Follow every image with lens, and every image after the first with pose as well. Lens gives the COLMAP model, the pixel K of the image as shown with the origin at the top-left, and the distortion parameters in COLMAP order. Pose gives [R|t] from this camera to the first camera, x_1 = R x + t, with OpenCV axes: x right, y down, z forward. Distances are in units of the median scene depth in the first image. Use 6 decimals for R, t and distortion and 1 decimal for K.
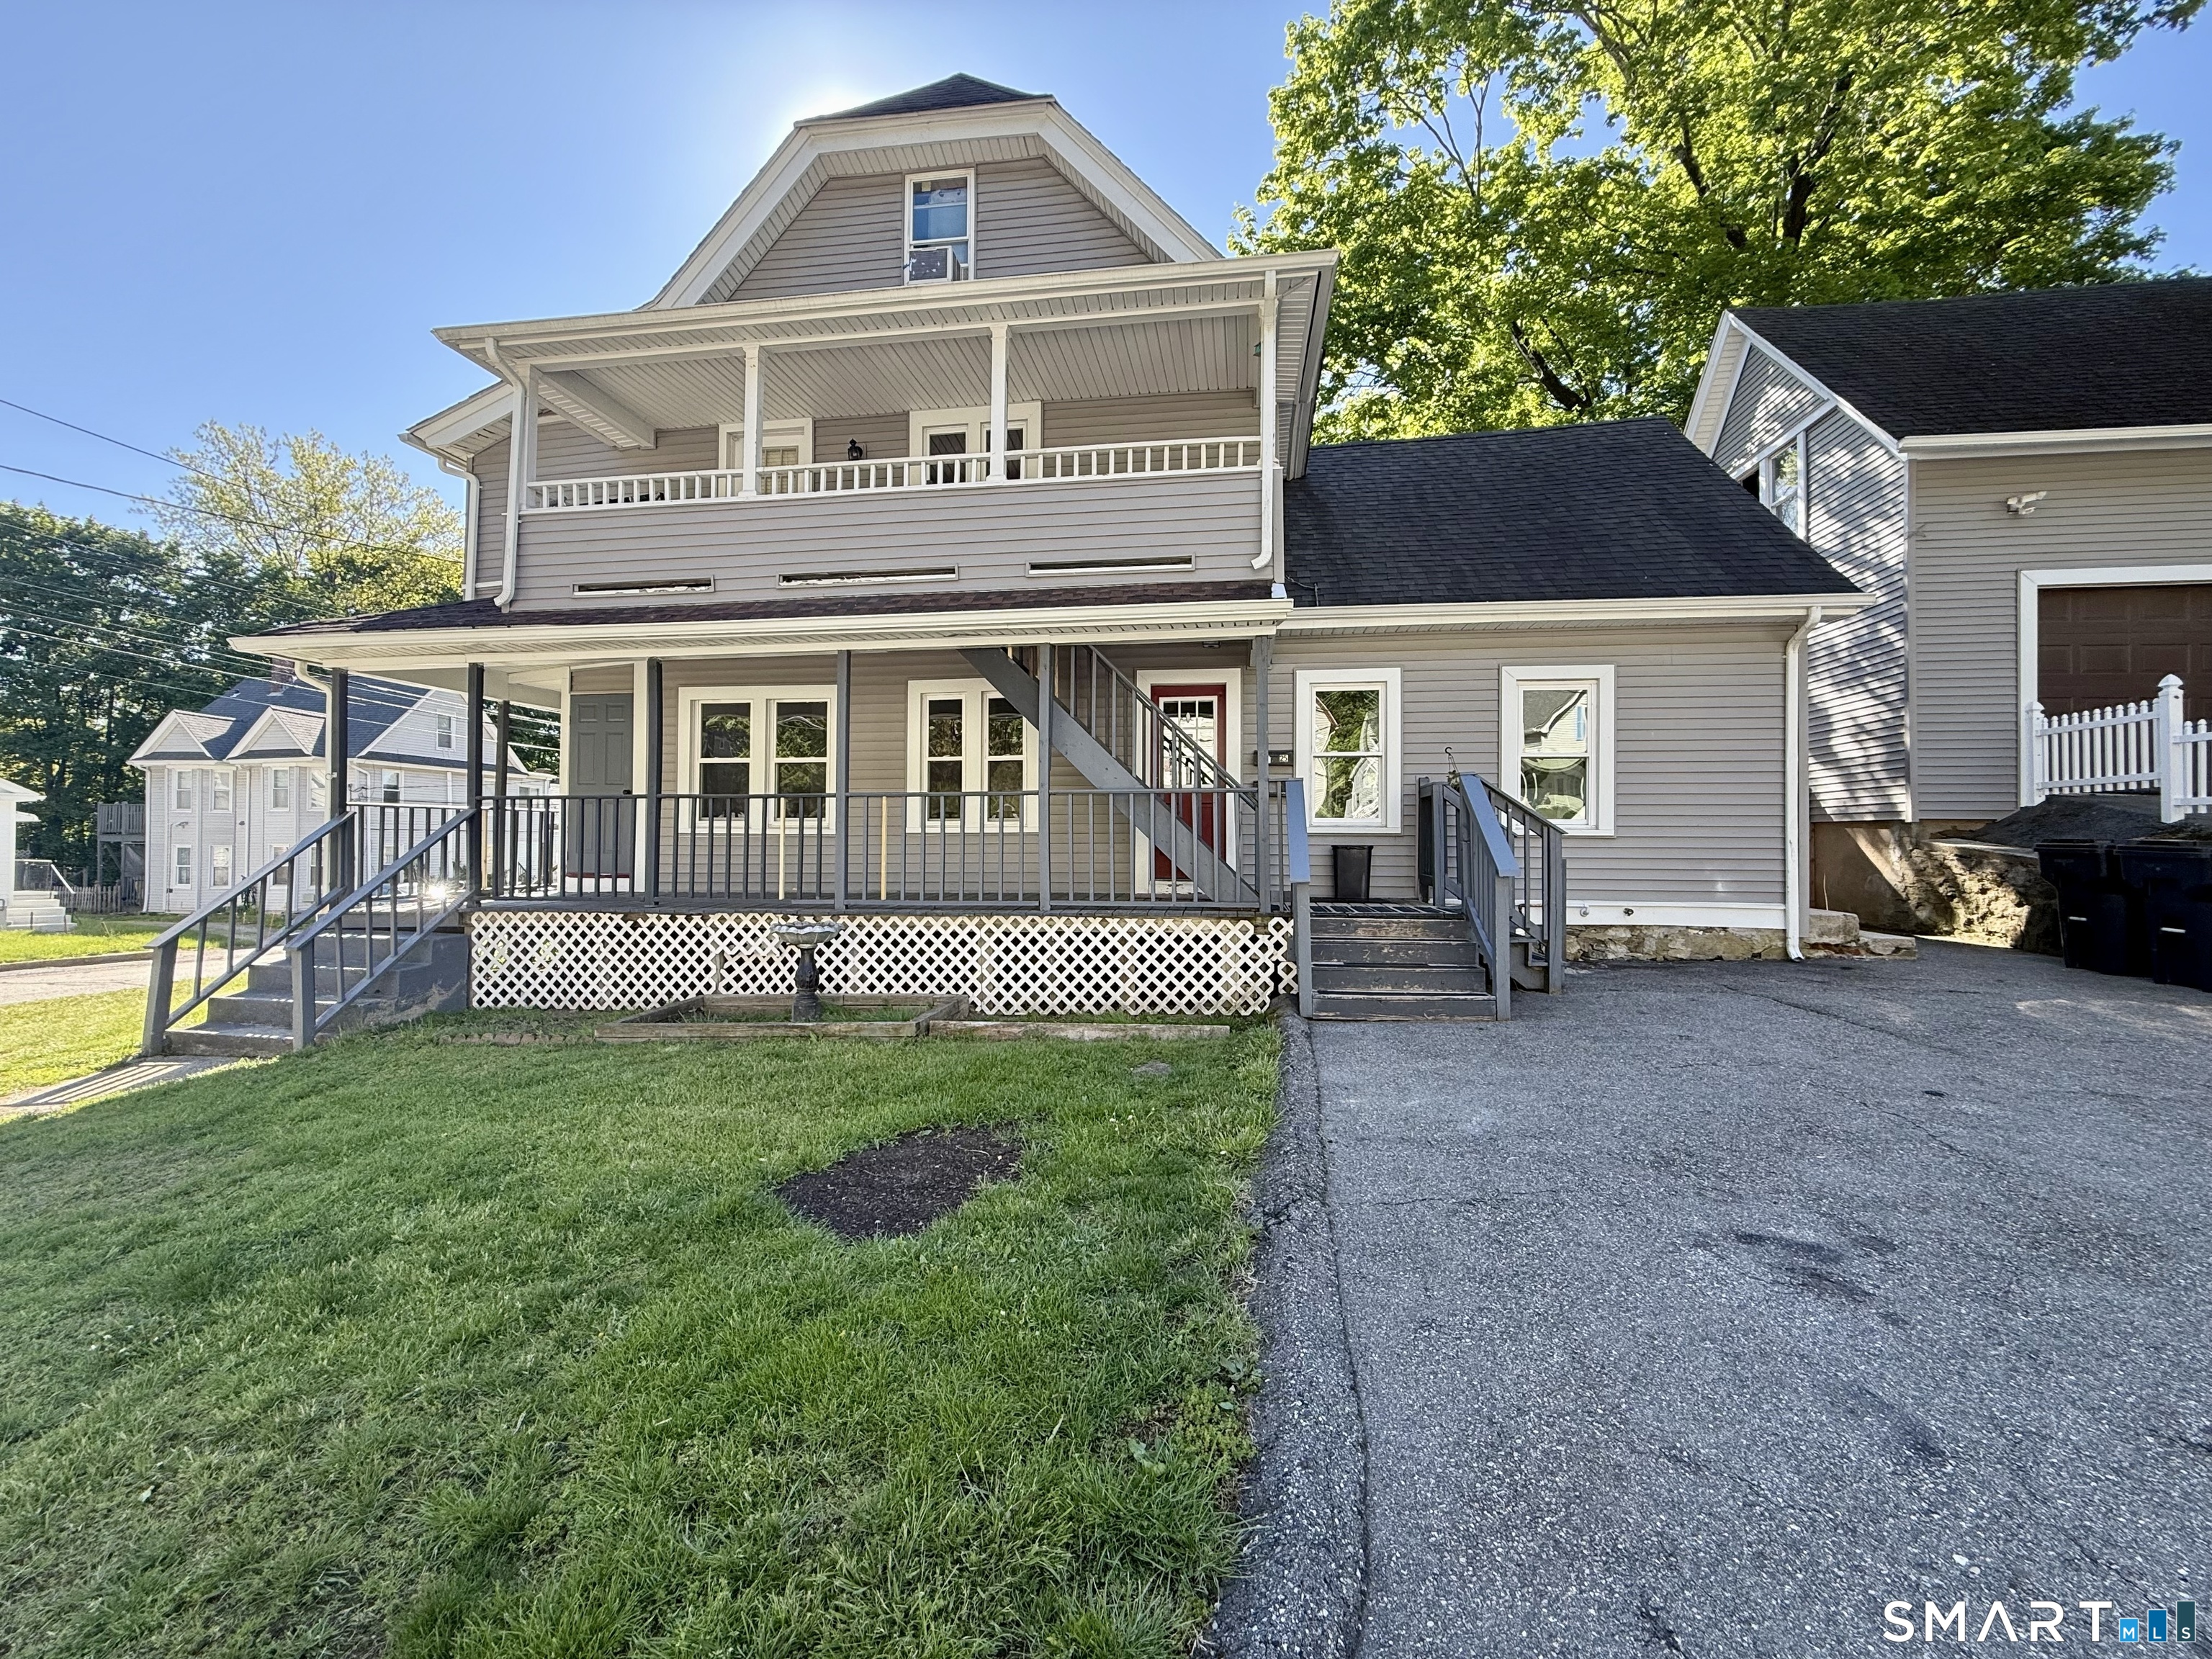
lens RADIAL K [[885.9, 0, 1098.4], [0, 885.9, 835.0], [0, 0, 1]] dist [-0.000033, -0.000354]
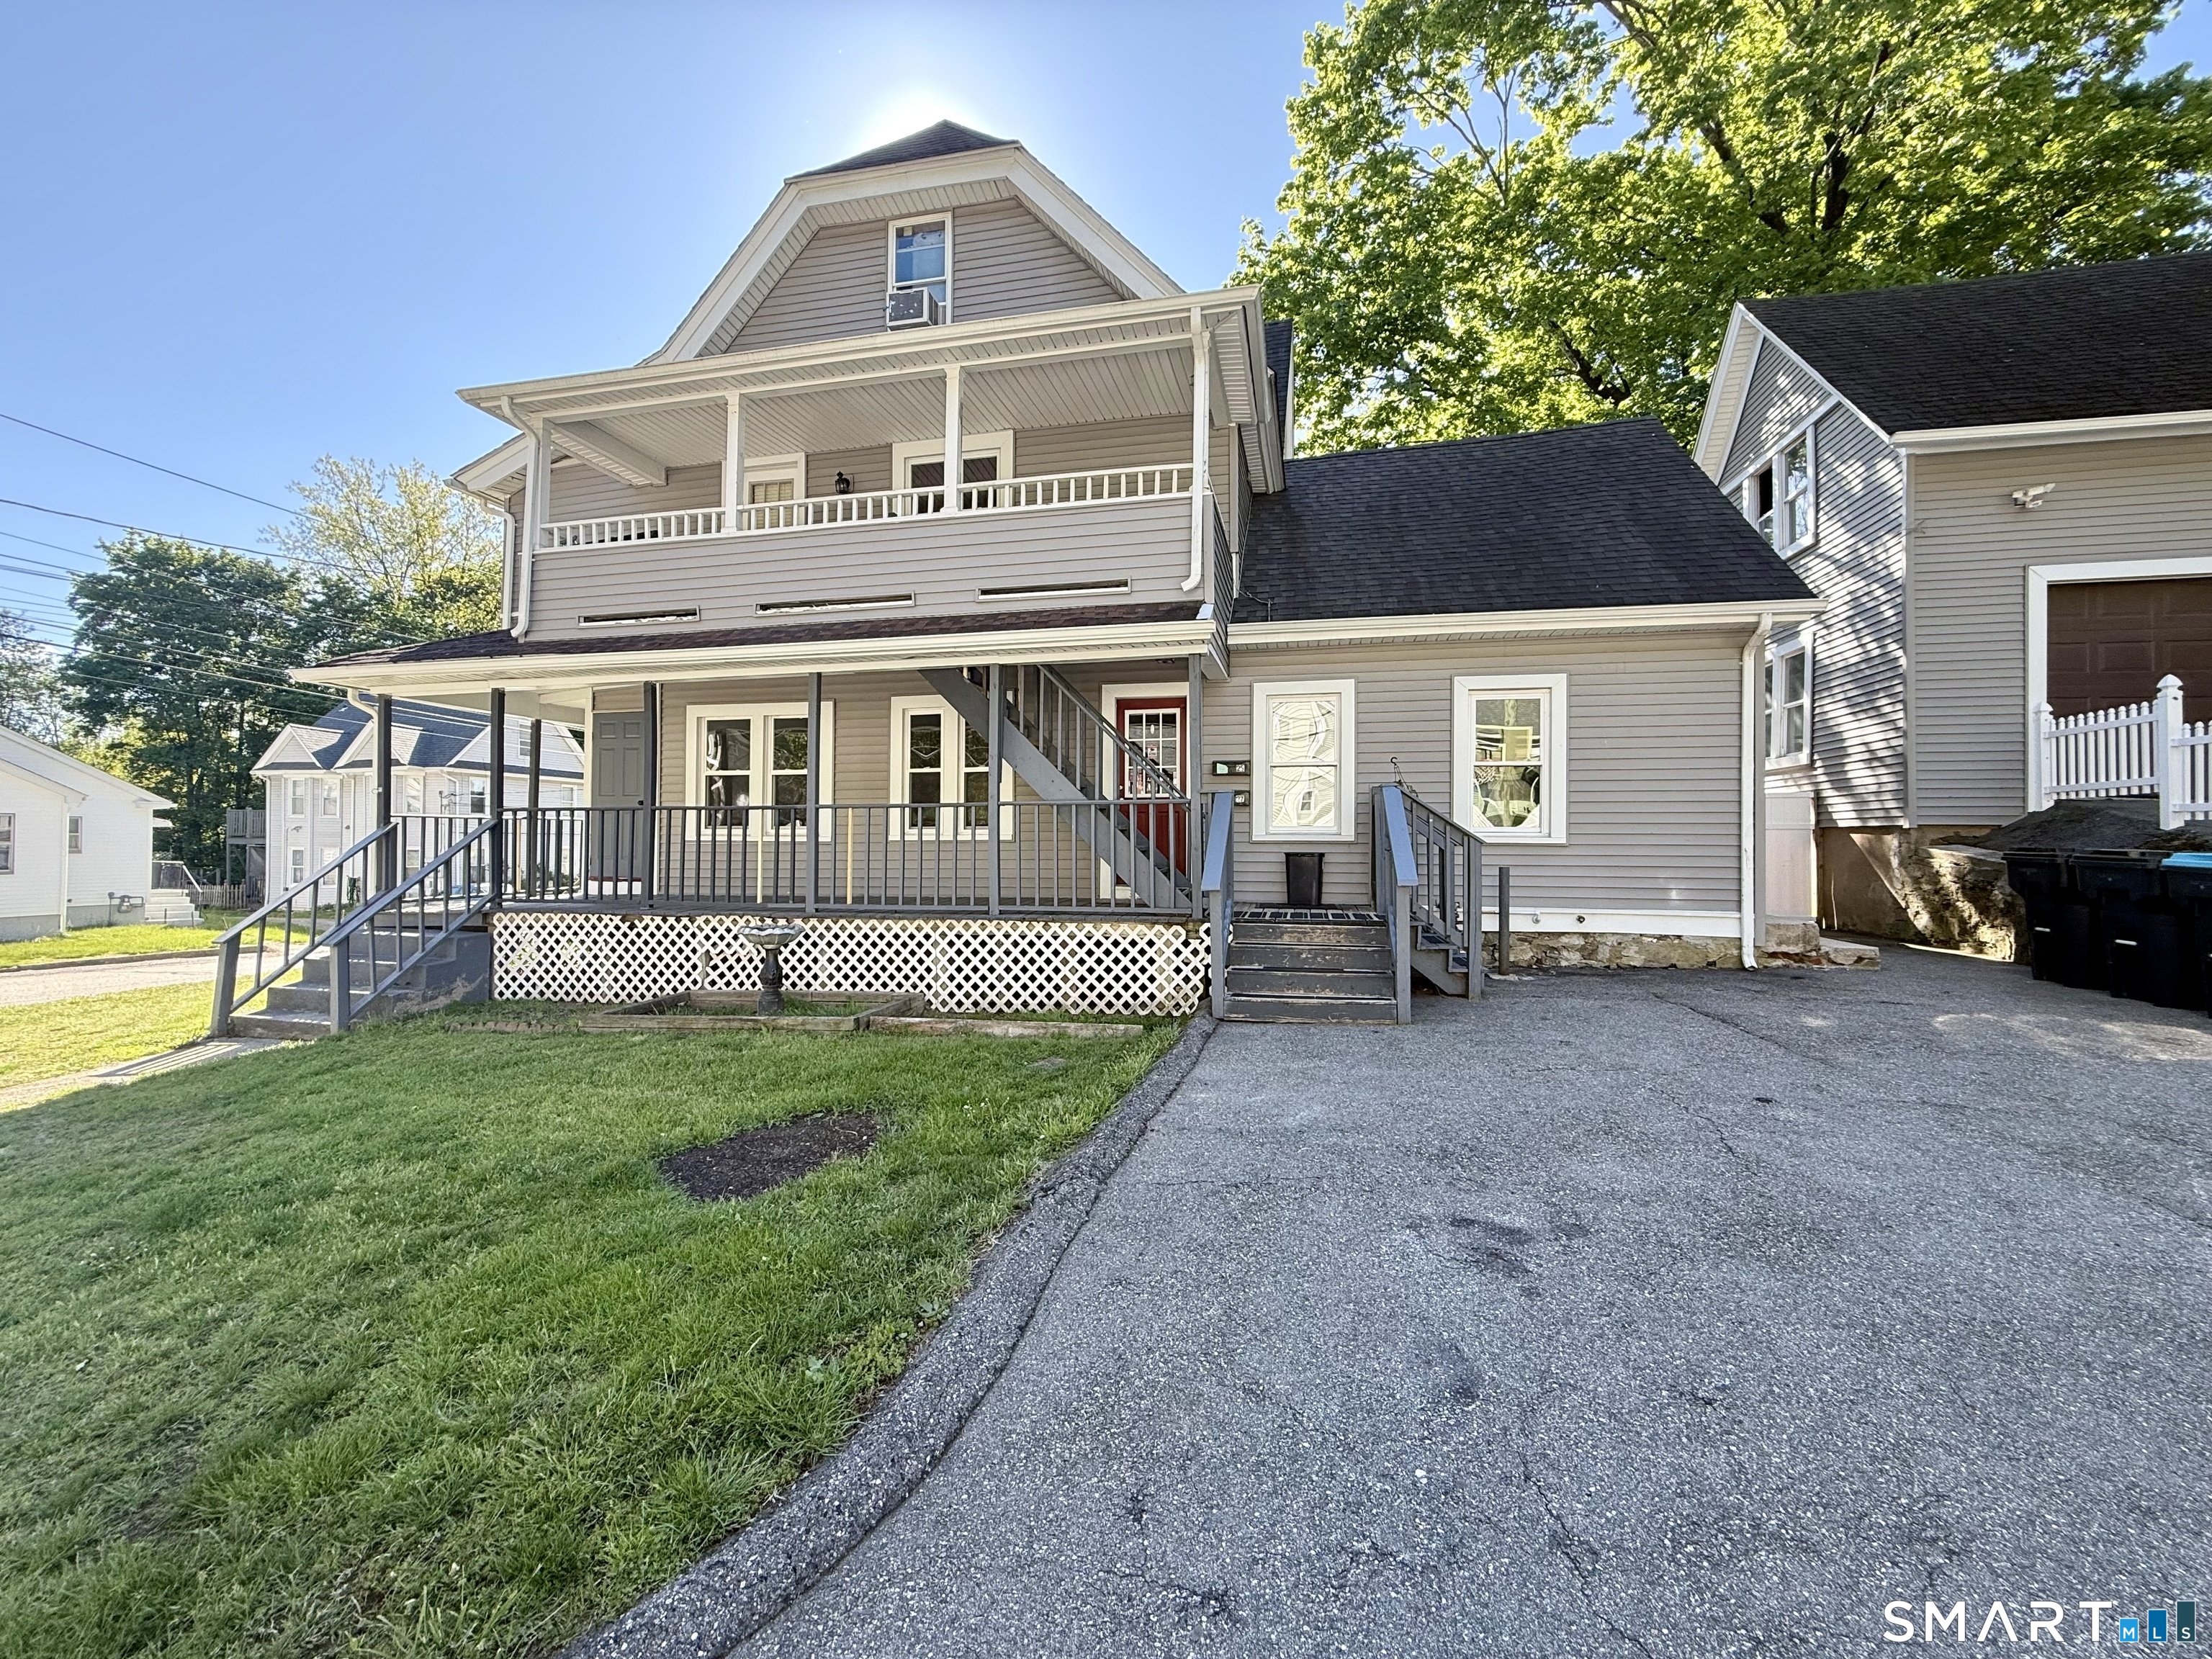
lens RADIAL K [[887.2, 0, 1098.3], [0, 887.2, 834.3], [0, 0, 1]] dist [-0.000688, -0.000278]
pose [[0.996964, -0.001198, -0.077860, 0.133371], [0.001093, 0.999998, -0.001403, -0.008937], [0.077861, 0.001313, 0.996963, -0.047586]]
